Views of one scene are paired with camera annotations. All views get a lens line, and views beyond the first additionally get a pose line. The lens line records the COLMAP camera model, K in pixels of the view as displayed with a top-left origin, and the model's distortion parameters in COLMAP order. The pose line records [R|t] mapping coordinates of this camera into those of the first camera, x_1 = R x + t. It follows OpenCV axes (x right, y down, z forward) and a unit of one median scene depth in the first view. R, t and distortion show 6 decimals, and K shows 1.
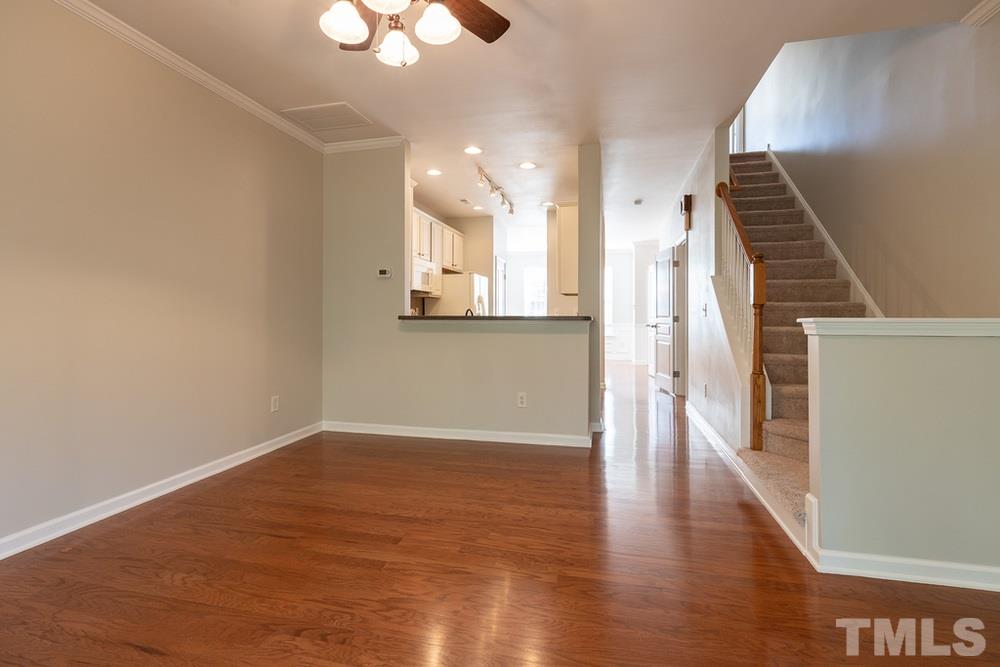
lens RADIAL K [[471.2, 0, 498.5], [0, 471.2, 314.7], [0, 0, 1]] dist [-0.000748, -0.000027]
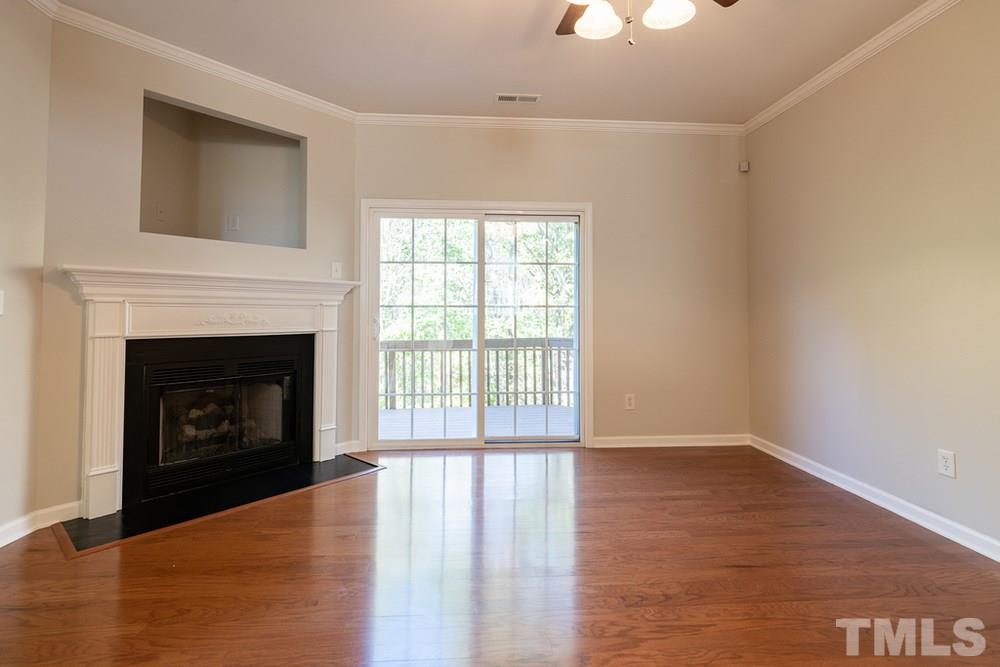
lens RADIAL K [[480.1, 0, 494.5], [0, 480.1, 300.7], [0, 0, 1]] dist [-0.003420, -0.000158]
pose [[-0.953969, -0.014315, -0.299565, 0.246338], [-0.006724, 0.999630, -0.026354, -0.002240], [0.299831, -0.023127, -0.953712, 1.505396]]
